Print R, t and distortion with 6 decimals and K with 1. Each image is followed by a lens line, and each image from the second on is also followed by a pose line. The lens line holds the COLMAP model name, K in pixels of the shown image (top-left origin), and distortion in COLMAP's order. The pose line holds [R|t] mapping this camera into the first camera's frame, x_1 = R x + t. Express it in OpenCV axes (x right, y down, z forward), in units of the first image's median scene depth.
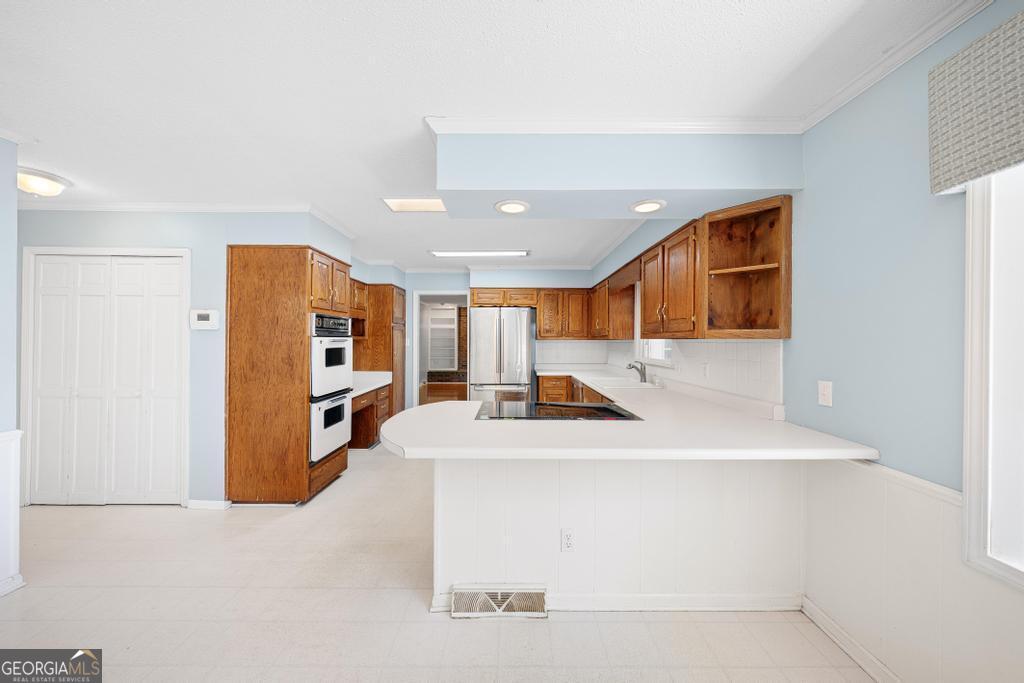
lens RADIAL K [[370.5, 0, 509.1], [0, 370.5, 348.1], [0, 0, 1]] dist [0.000035, 0.000472]
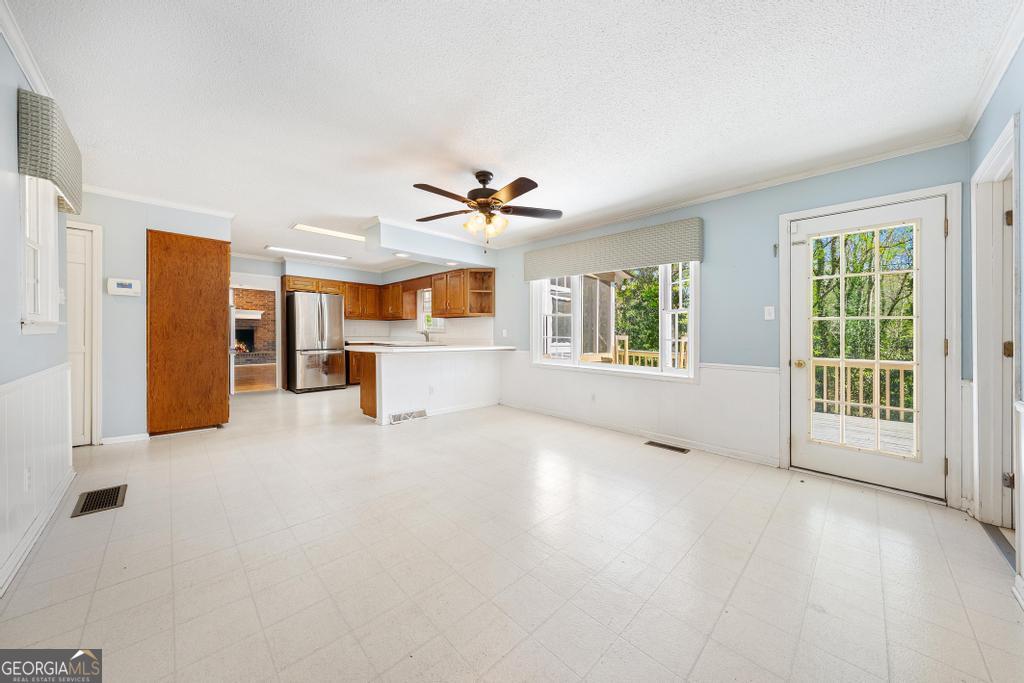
lens RADIAL K [[349.7, 0, 527.2], [0, 349.7, 346.5], [0, 0, 1]] dist [-0.001018, -0.000589]
pose [[0.688867, -0.021940, 0.724556, -0.729746], [0.004763, 0.999657, 0.025742, 0.093947], [-0.724872, -0.014282, 0.688735, -0.744563]]
